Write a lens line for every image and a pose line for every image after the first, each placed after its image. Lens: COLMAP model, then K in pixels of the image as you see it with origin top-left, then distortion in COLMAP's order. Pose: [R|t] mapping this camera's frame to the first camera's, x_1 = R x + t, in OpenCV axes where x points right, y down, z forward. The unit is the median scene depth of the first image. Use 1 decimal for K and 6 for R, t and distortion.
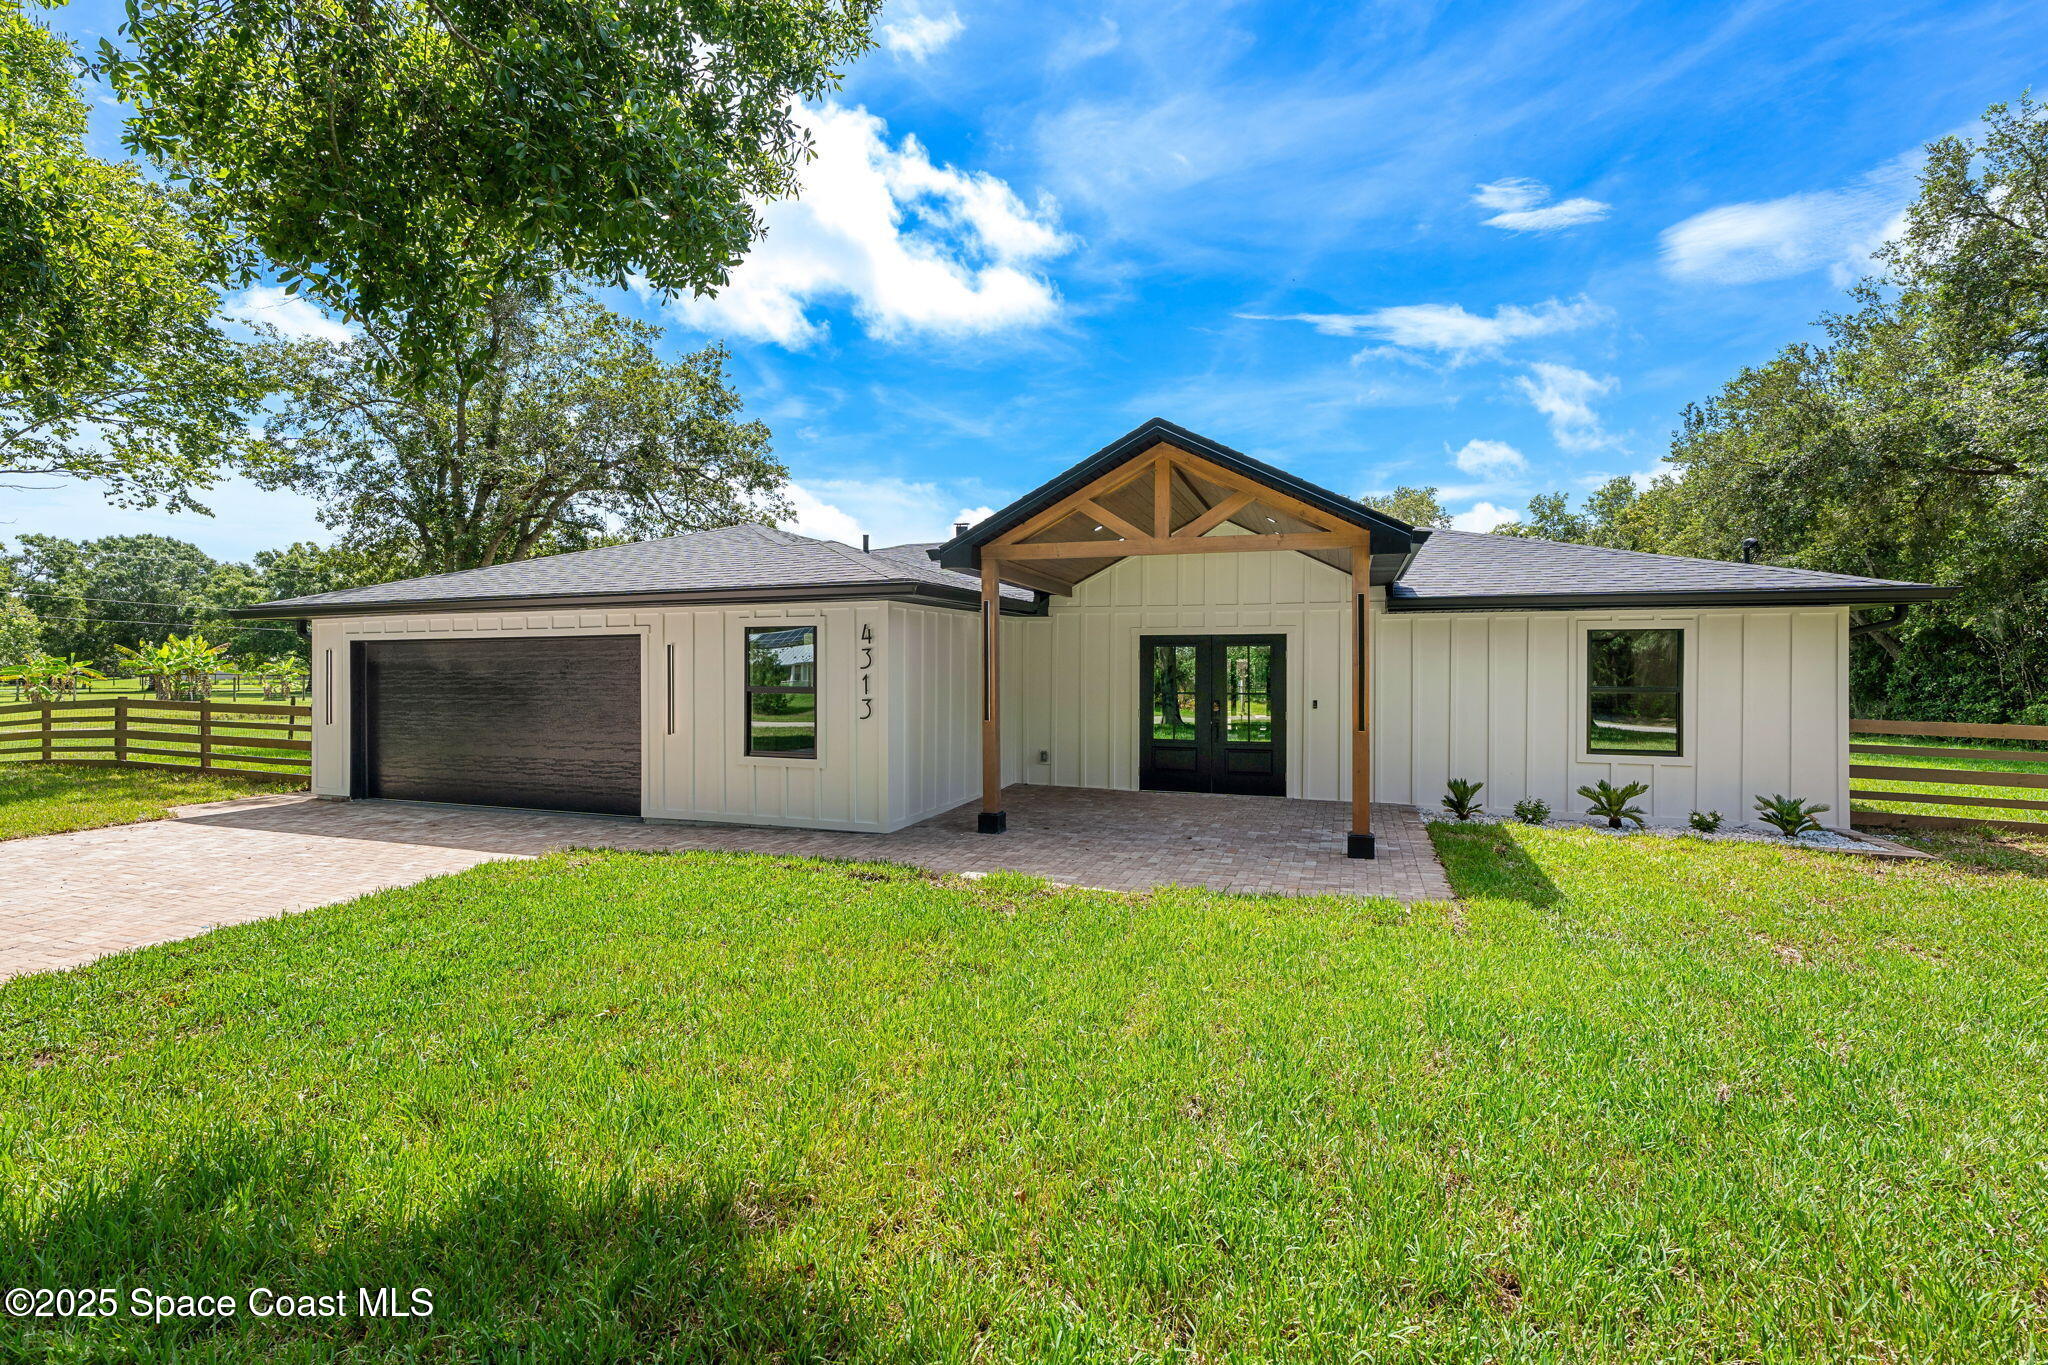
lens RADIAL K [[799.5, 0, 1043.3], [0, 799.5, 683.5], [0, 0, 1]] dist [-0.000673, 0.000138]
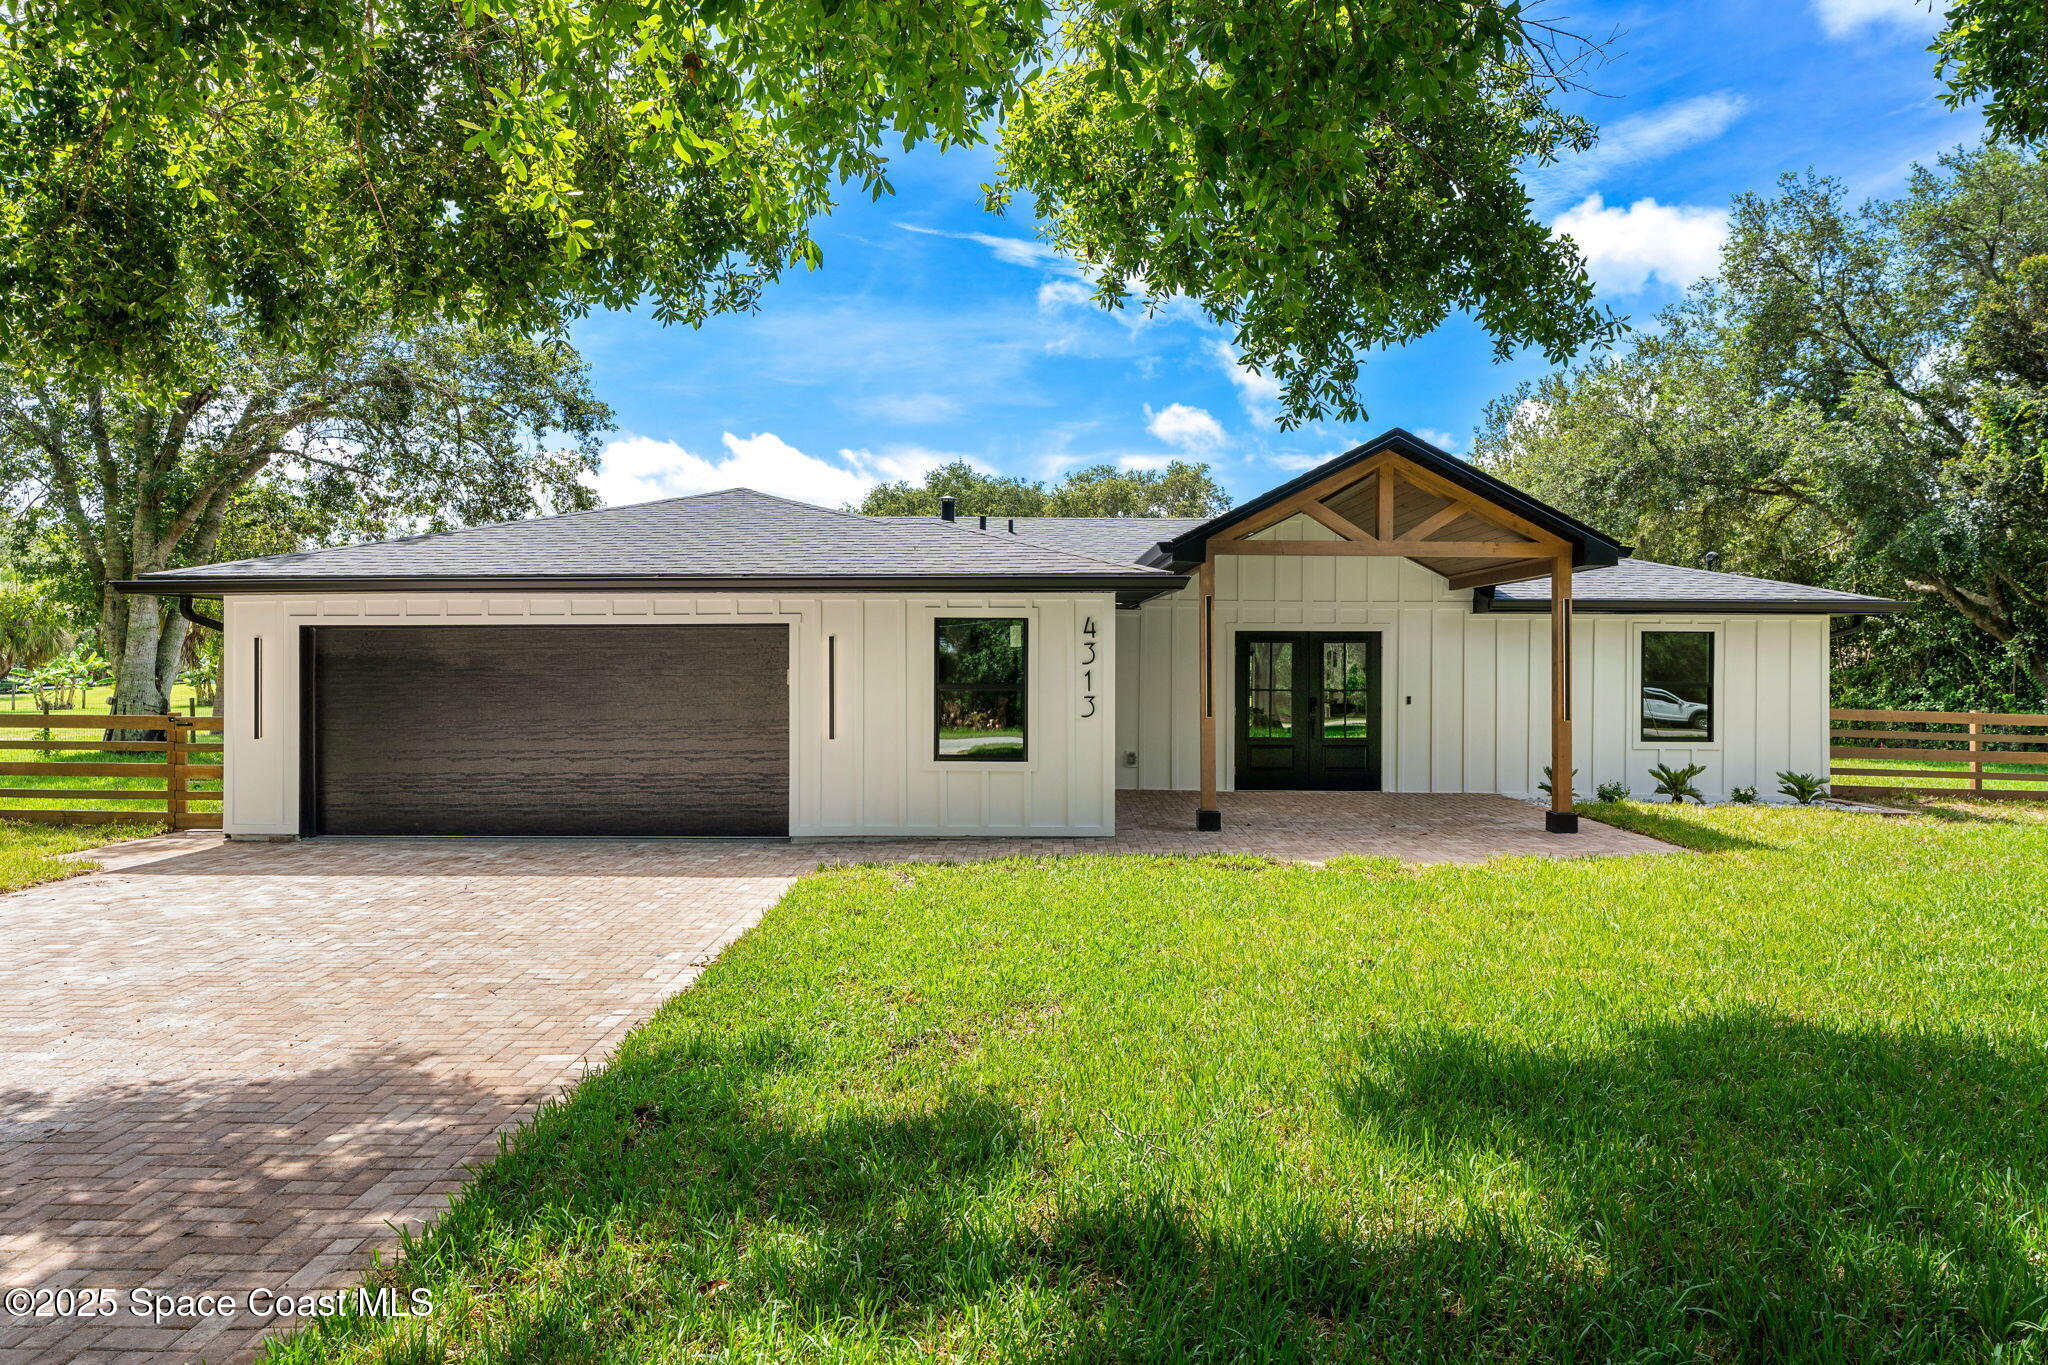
lens RADIAL K [[986.6, 0, 1024.0], [0, 986.6, 682.5], [0, 0, 1]] dist [0.000711, 0.000599]
pose [[0.959333, -0.002568, 0.282264, -0.560968], [0.003148, 0.999994, -0.001601, 0.004213], [-0.282259, 0.002425, 0.959335, -0.091303]]
